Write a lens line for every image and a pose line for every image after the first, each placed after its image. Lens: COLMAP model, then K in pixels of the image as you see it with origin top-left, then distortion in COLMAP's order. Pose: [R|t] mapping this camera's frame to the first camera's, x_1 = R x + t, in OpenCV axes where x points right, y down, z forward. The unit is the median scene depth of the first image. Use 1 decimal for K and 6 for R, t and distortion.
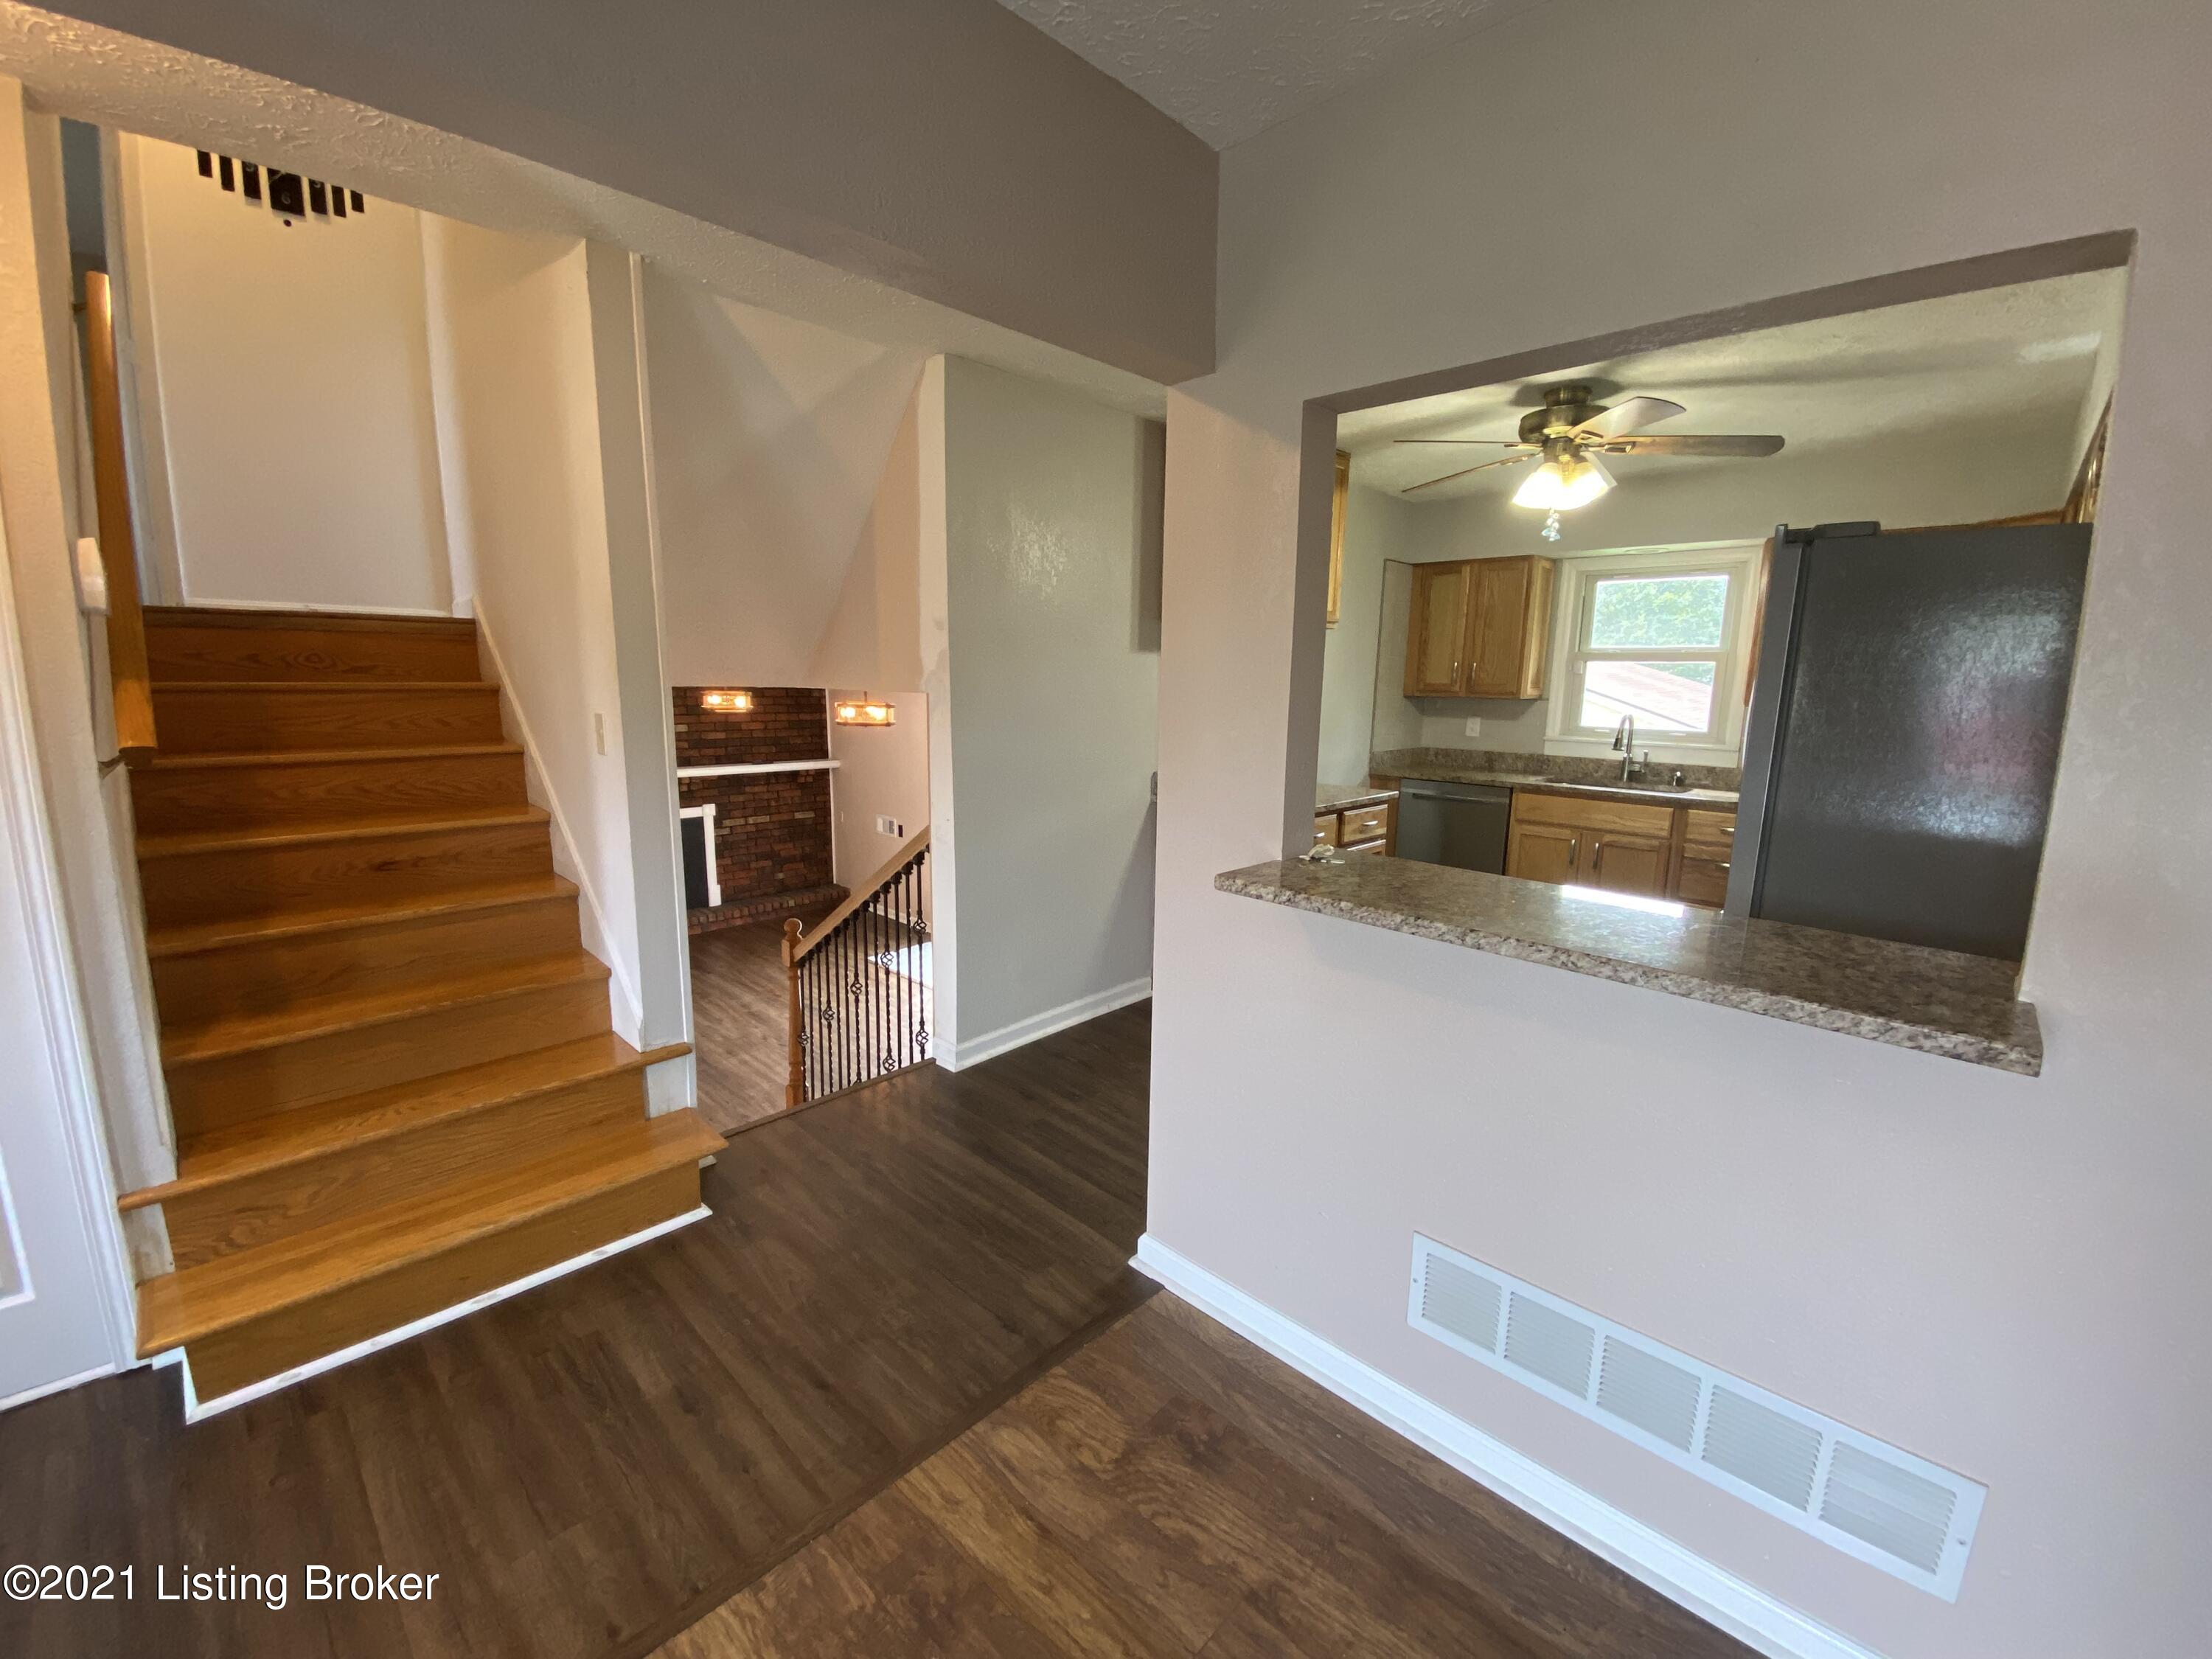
lens RADIAL K [[888.5, 0, 1119.8], [0, 888.5, 825.0], [0, 0, 1]] dist [-0.004557, -0.005819]
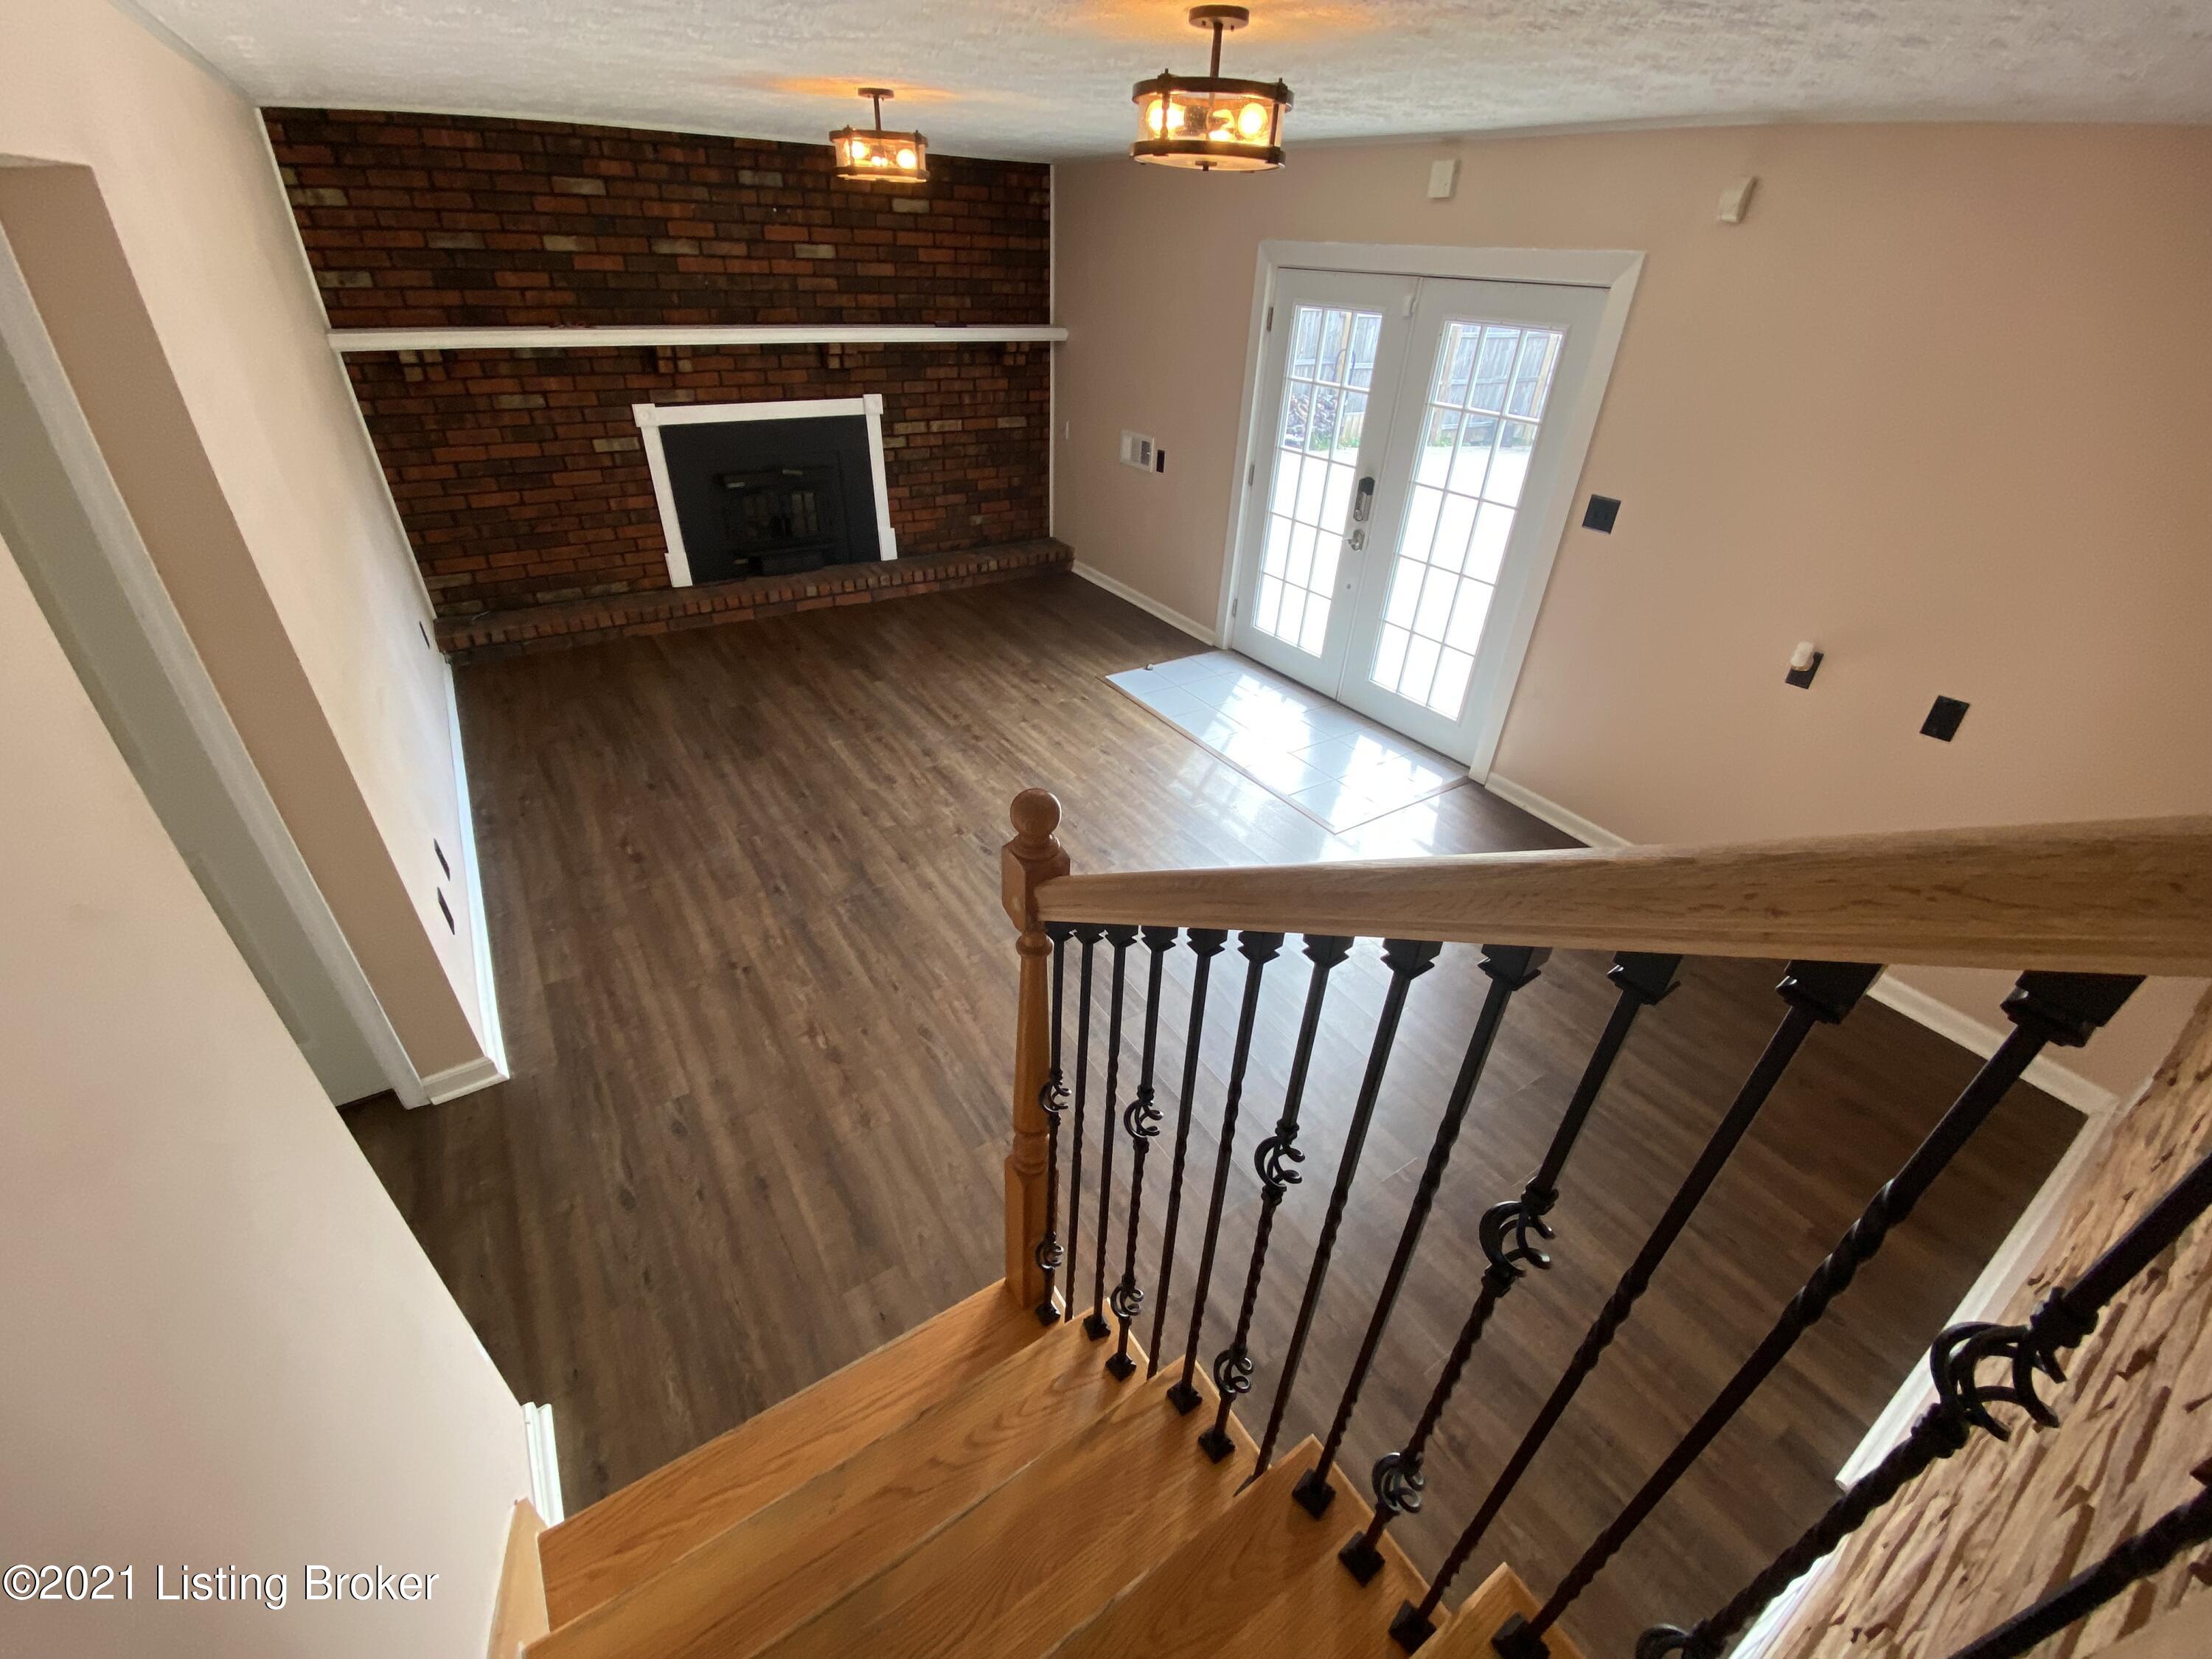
lens RADIAL K [[888.5, 0, 1101.4], [0, 888.5, 891.1], [0, 0, 1]] dist [-0.004557, -0.005819]
pose [[0.970503, 0.159779, -0.180542, -0.124850], [-0.062582, 0.890143, 0.451364, -0.003069], [0.232827, -0.426751, 0.873885, 0.313327]]
